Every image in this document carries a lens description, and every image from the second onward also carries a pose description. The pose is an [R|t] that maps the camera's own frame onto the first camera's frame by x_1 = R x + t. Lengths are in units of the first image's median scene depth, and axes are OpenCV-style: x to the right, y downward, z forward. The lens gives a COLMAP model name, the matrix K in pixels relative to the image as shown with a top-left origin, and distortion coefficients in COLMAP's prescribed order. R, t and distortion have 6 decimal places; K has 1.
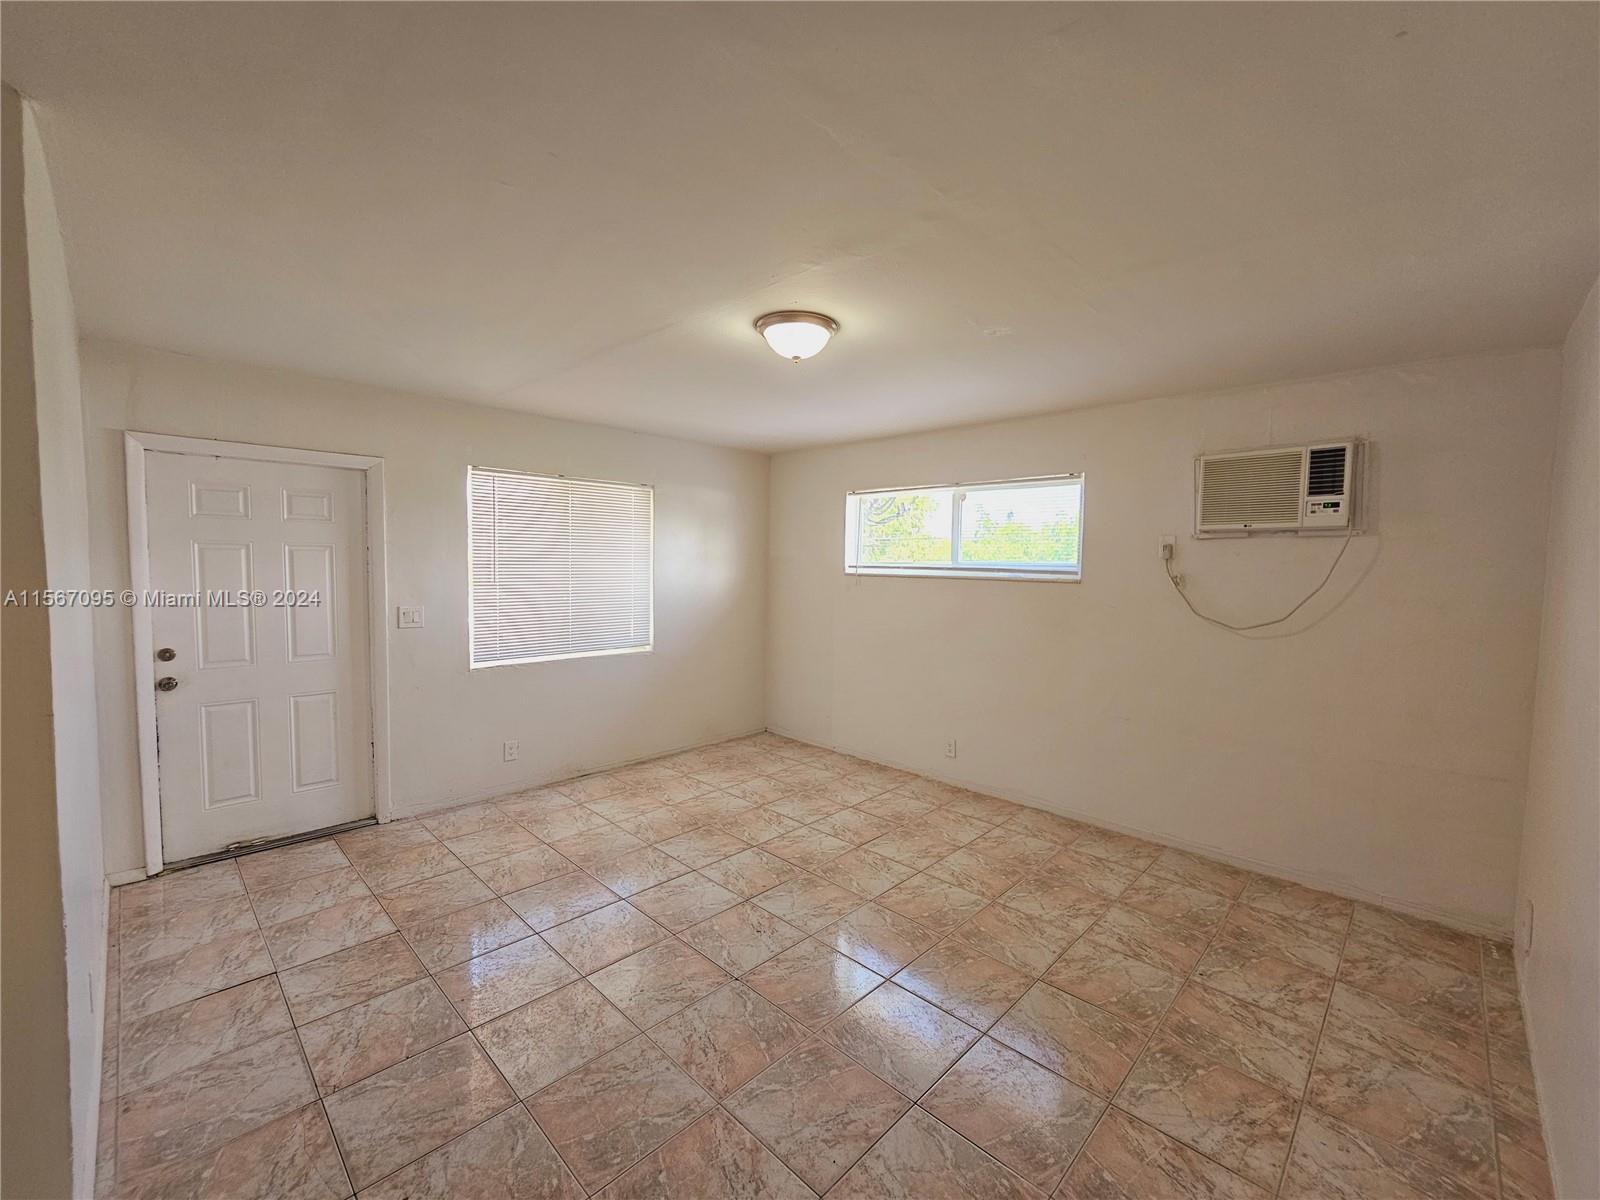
lens RADIAL K [[657.1, 0, 806.1], [0, 657.1, 602.9], [0, 0, 1]] dist [-0.003555, 0.001630]
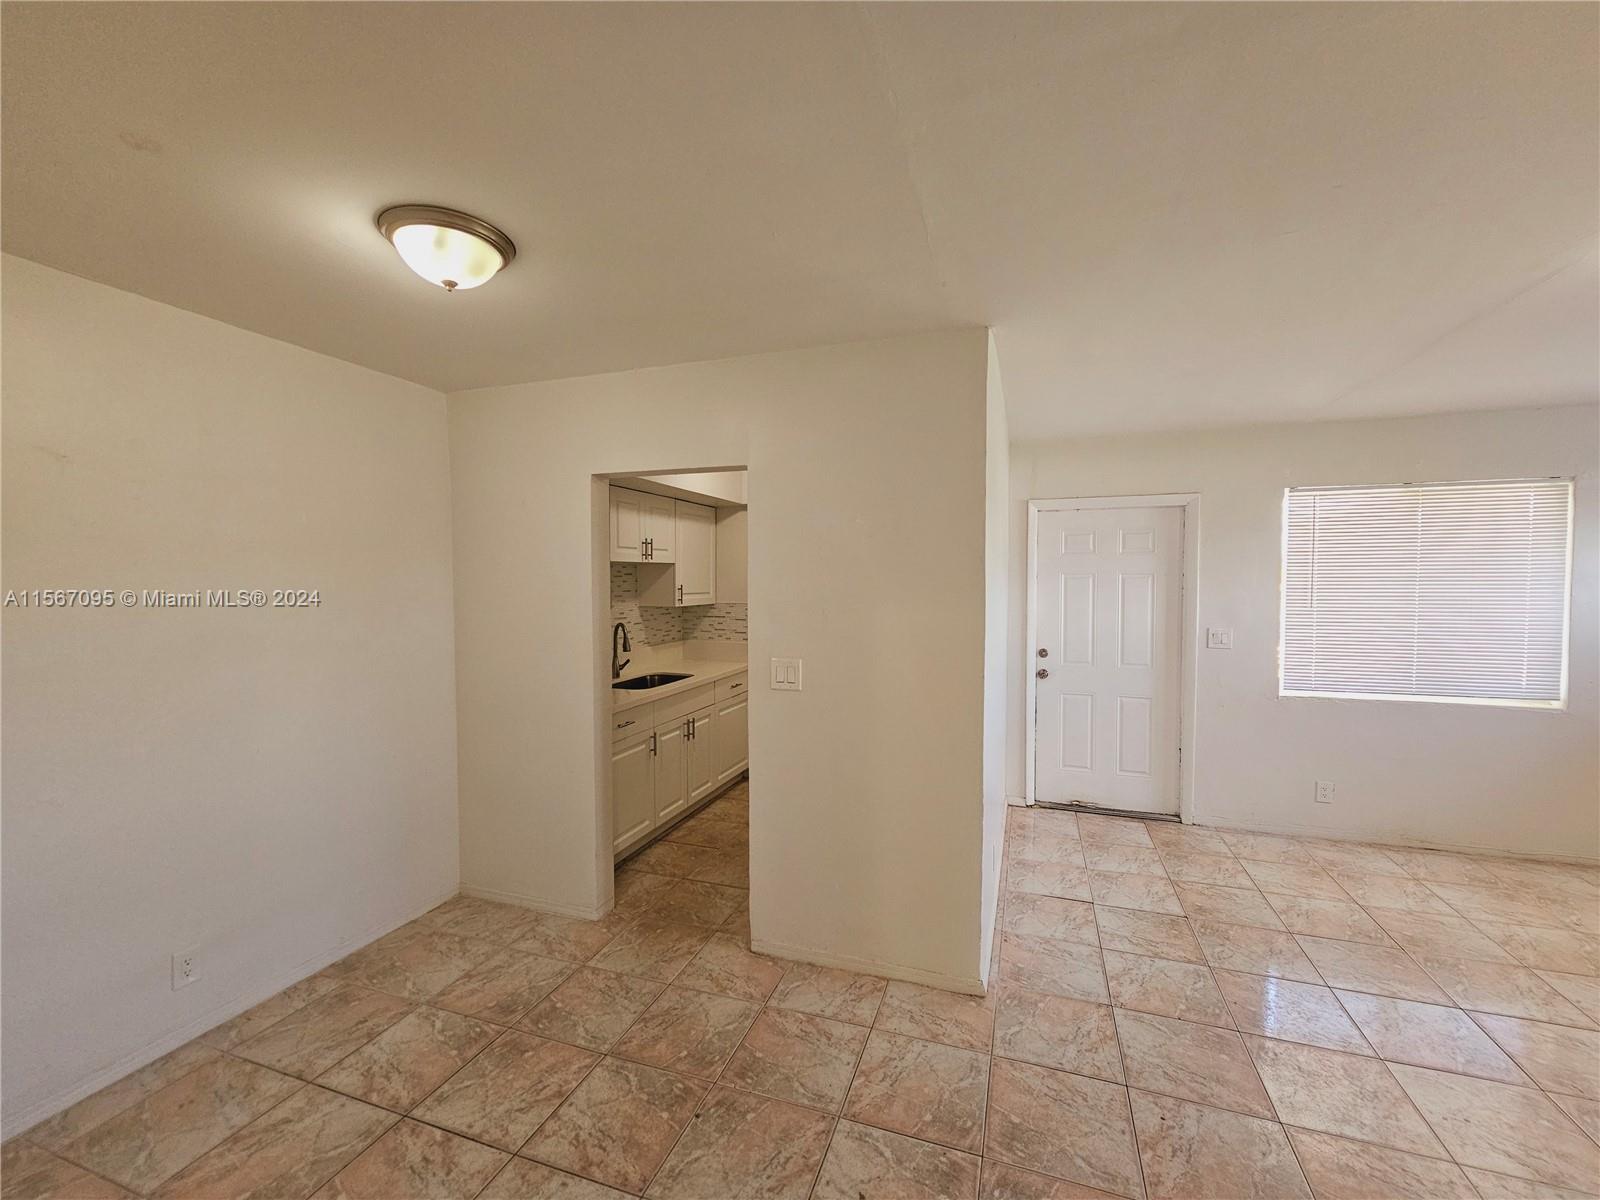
lens RADIAL K [[657.1, 0, 805.9], [0, 657.1, 601.4], [0, 0, 1]] dist [-0.003555, 0.001630]
pose [[0.422920, 0.013155, -0.906071, 0.098346], [-0.048628, 0.998783, -0.008197, 0.003984], [0.904861, 0.047527, 0.423045, -0.074951]]
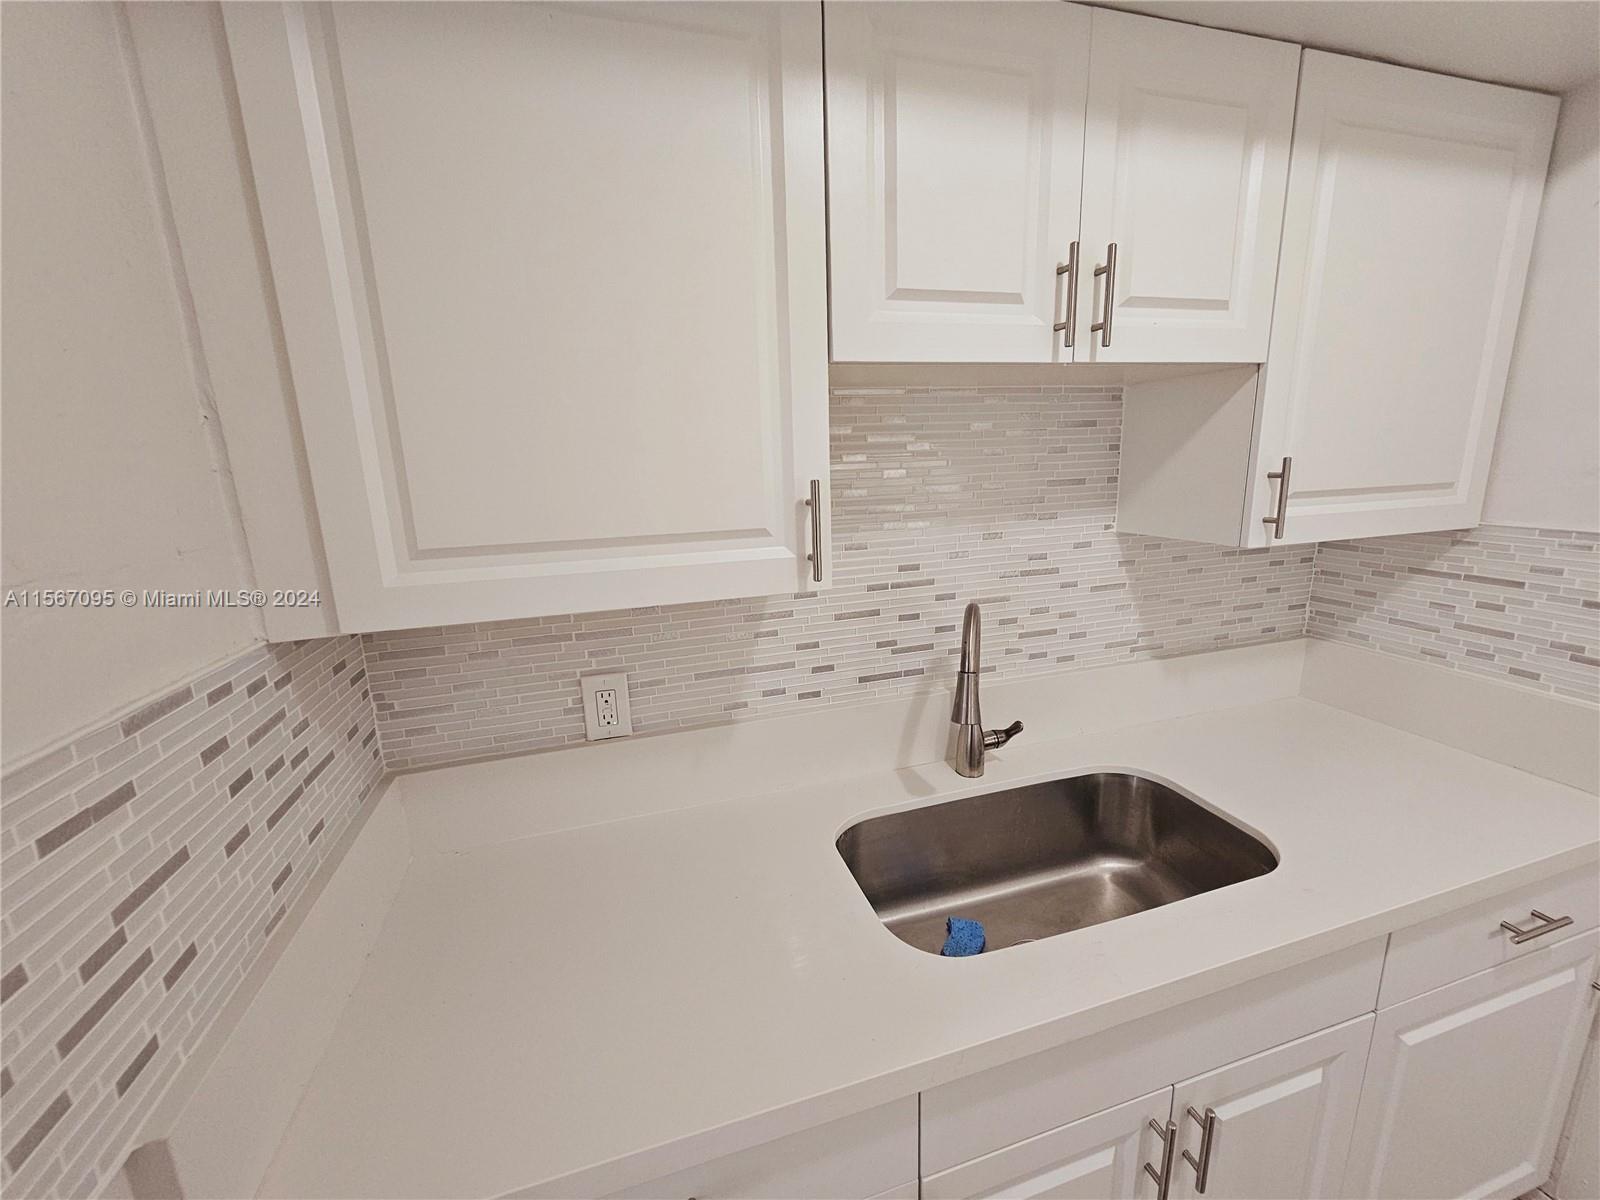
lens RADIAL K [[657.1, 0, 811.9], [0, 657.1, 603.2], [0, 0, 1]] dist [-0.003555, 0.001630]
pose [[-0.479860, 0.189664, -0.856599, -0.962695], [-0.031551, 0.971992, 0.232888, -0.031135], [0.876778, 0.138780, -0.460436, 0.257696]]
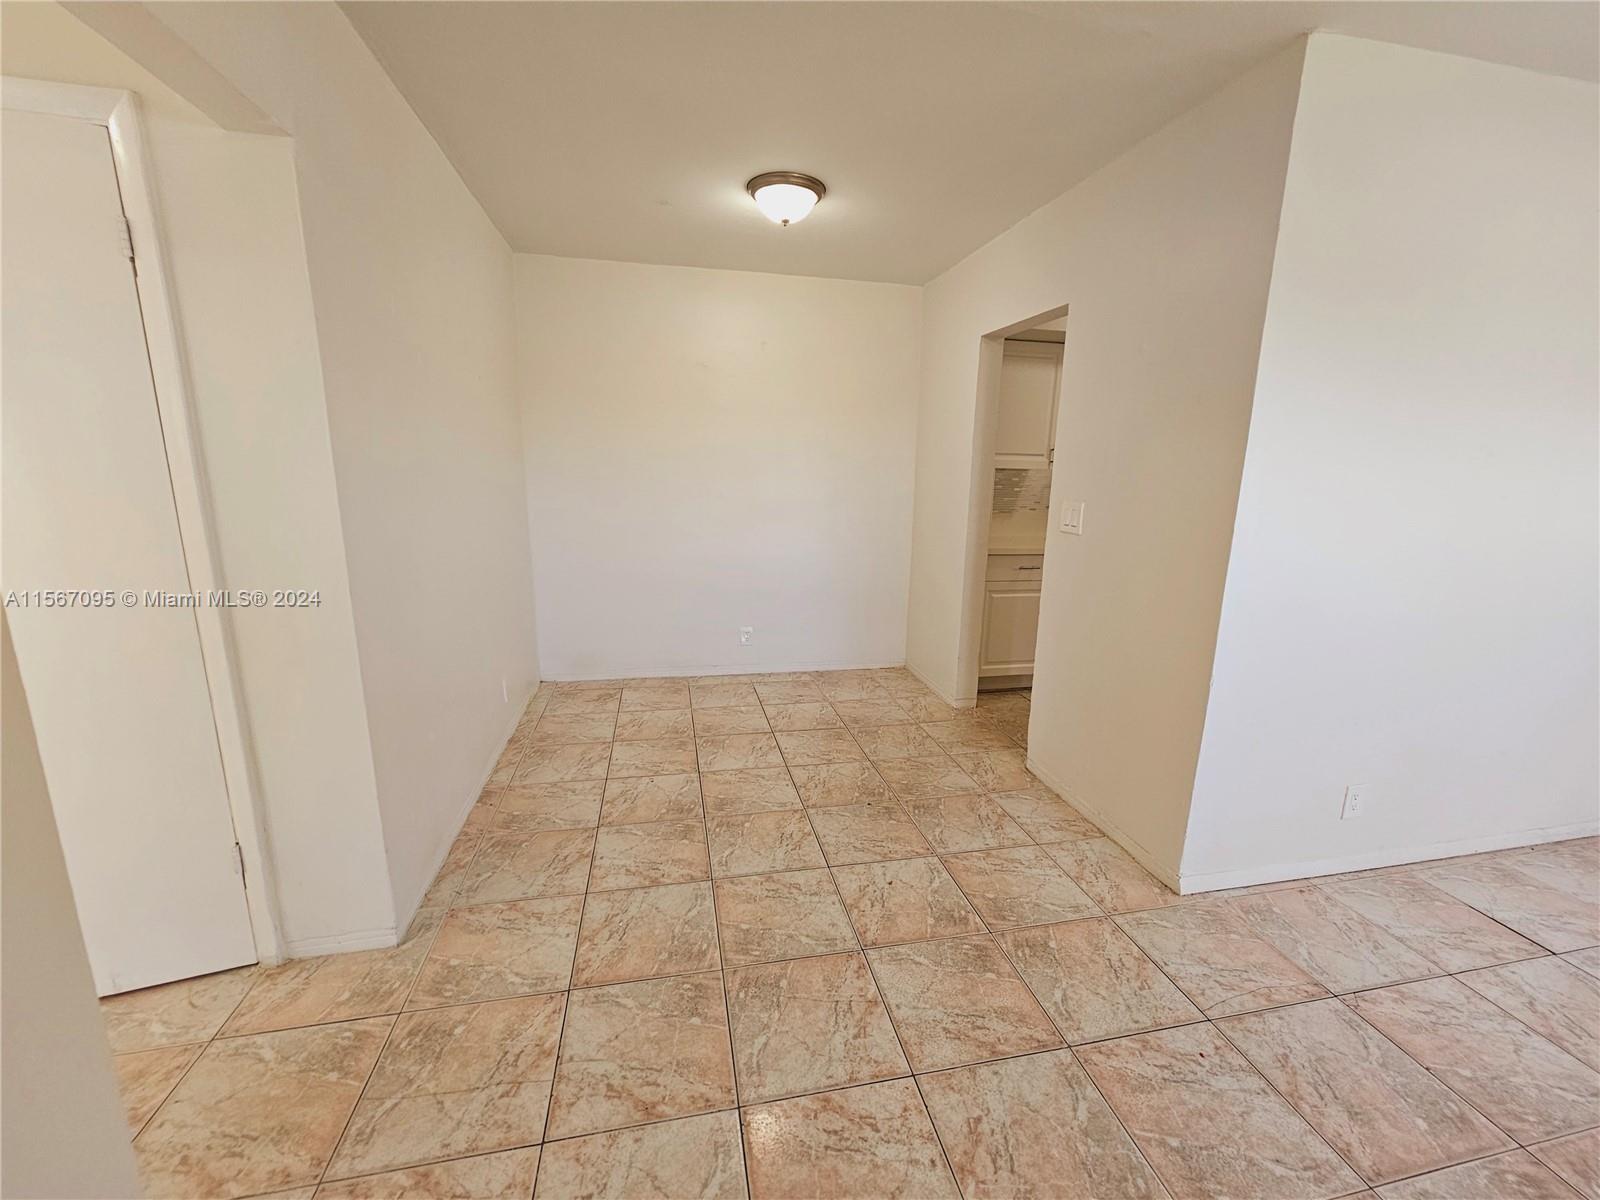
lens RADIAL K [[657.1, 0, 803.6], [0, 657.1, 599.1], [0, 0, 1]] dist [-0.003555, 0.001630]
pose [[-0.556904, 0.142769, -0.818215, 0.232726], [-0.080655, 0.971164, 0.224353, 0.032335], [0.826652, 0.190936, -0.529330, 0.470135]]
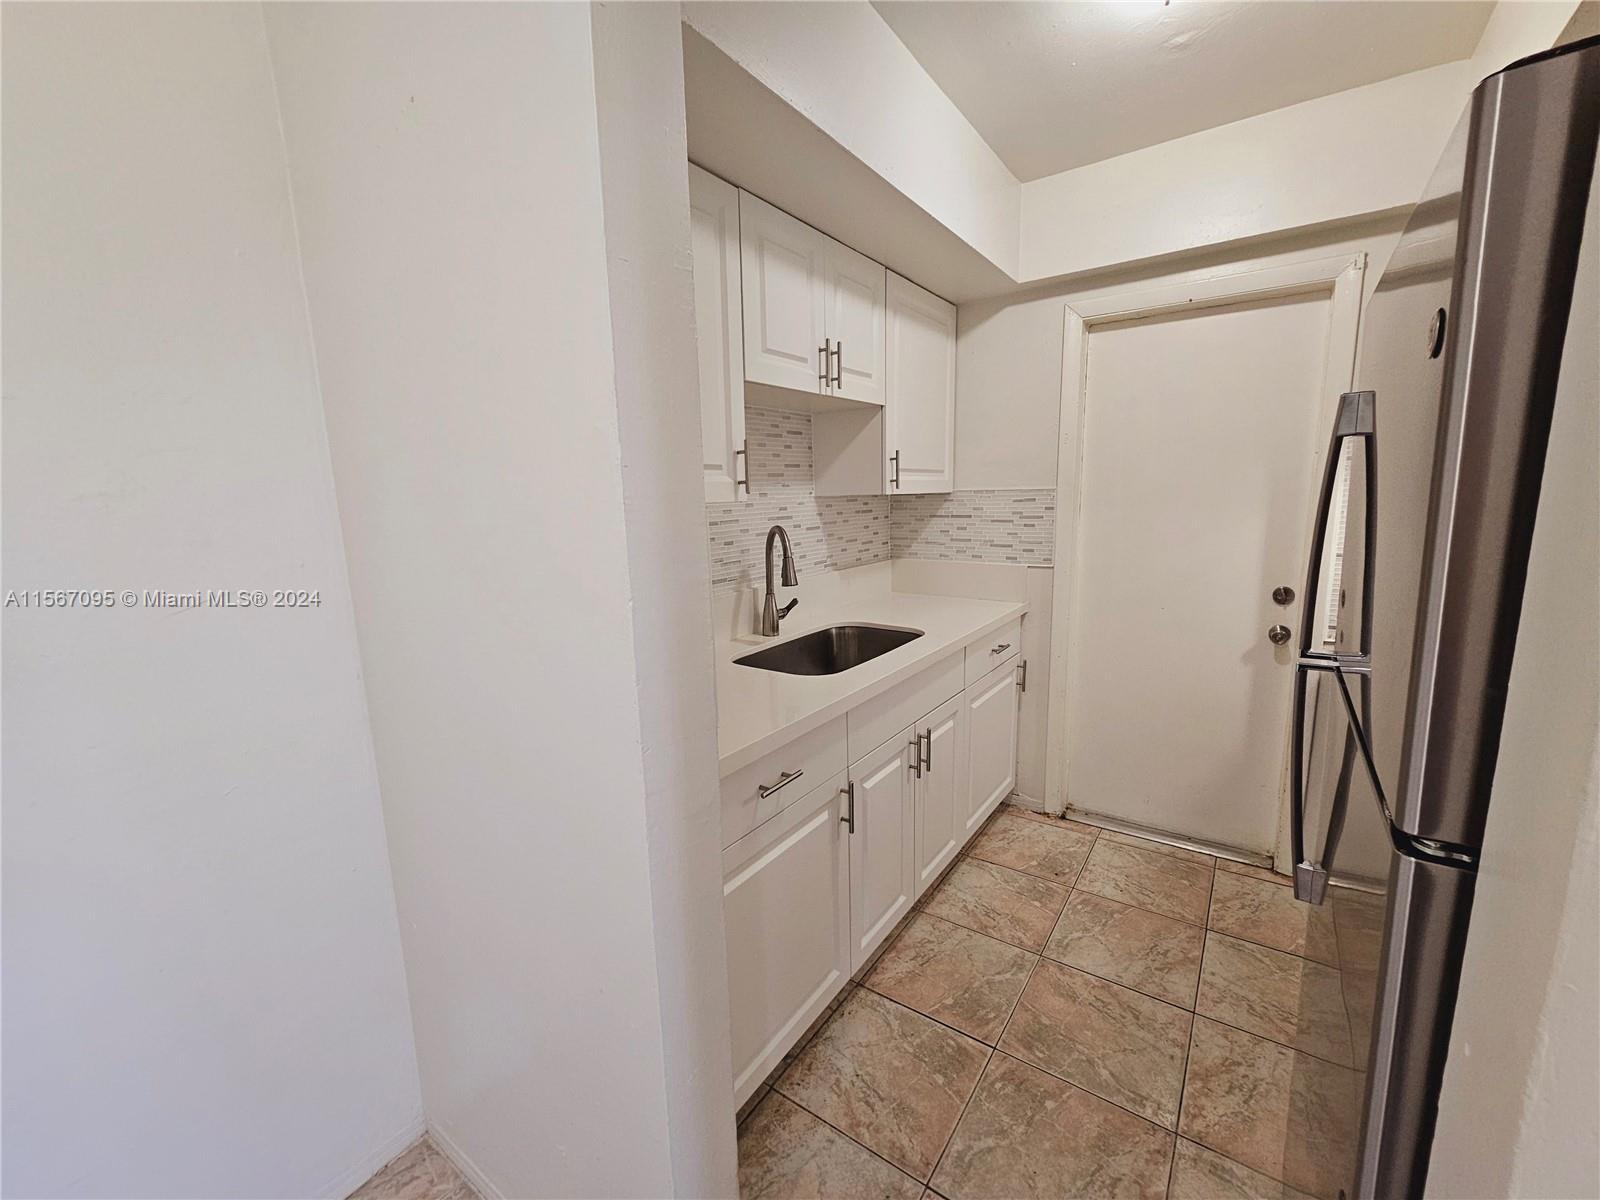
lens RADIAL K [[657.1, 0, 807.8], [0, 657.1, 598.1], [0, 0, 1]] dist [-0.003555, 0.001630]
pose [[0.165152, 0.138168, -0.976542, -0.657283], [-0.037061, 0.990309, 0.133848, 0.038974], [0.985572, 0.014086, 0.168672, 0.079296]]
